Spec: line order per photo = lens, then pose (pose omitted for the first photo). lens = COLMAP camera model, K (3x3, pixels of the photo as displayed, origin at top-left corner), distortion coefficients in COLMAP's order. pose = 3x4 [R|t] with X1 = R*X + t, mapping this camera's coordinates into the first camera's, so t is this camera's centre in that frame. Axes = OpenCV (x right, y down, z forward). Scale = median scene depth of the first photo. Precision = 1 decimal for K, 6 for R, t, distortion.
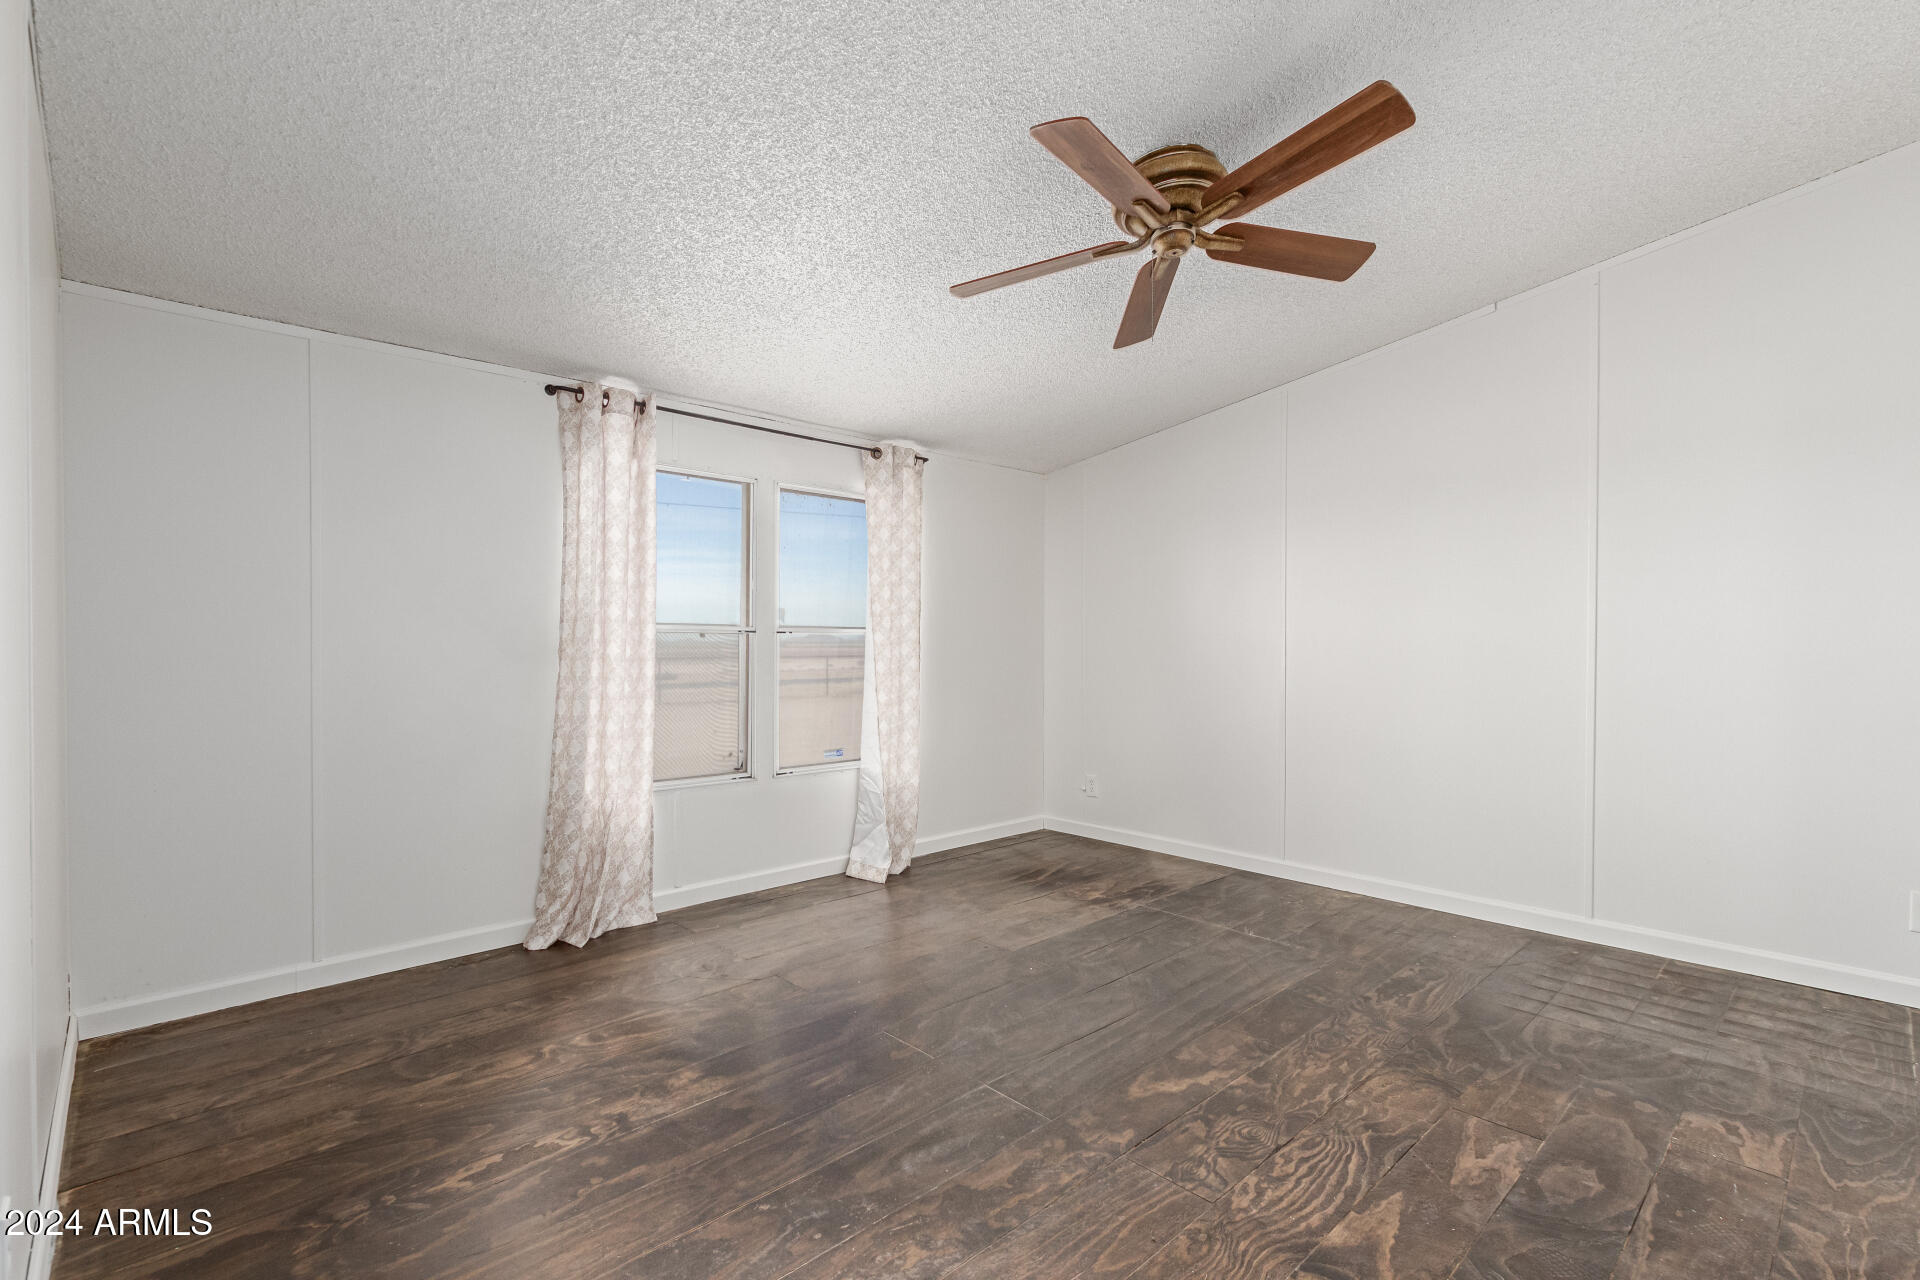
lens RADIAL K [[876.6, 0, 963.7], [0, 876.6, 637.4], [0, 0, 1]] dist [-0.000506, -0.000336]
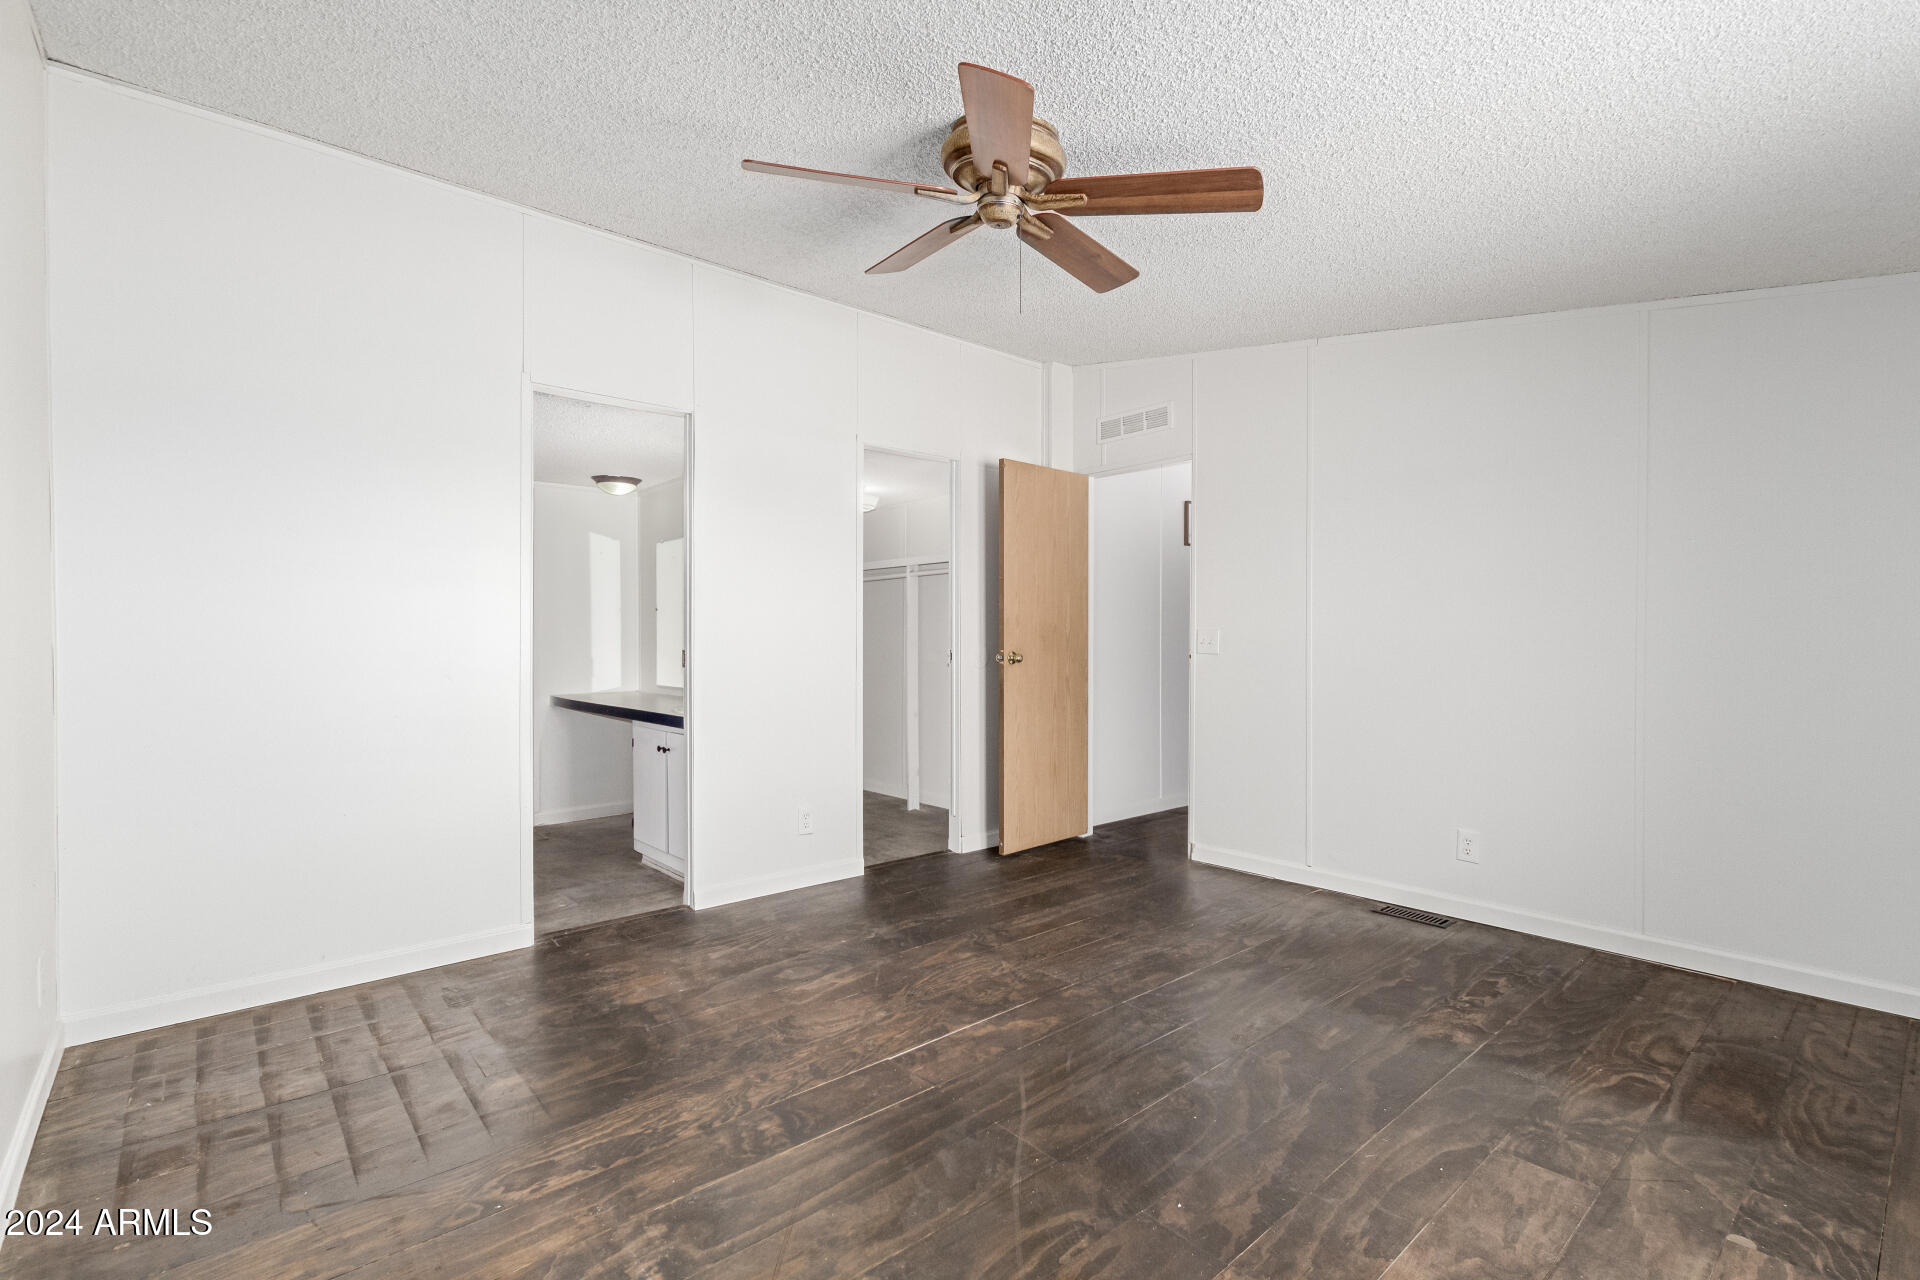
lens RADIAL K [[876.6, 0, 958.8], [0, 876.6, 646.2], [0, 0, 1]] dist [-0.000506, -0.000336]
pose [[-0.998994, 0.001818, 0.044809, 0.258231], [0.001926, 0.999995, 0.002353, 0.008614], [-0.044805, 0.002437, -0.998993, 2.094408]]
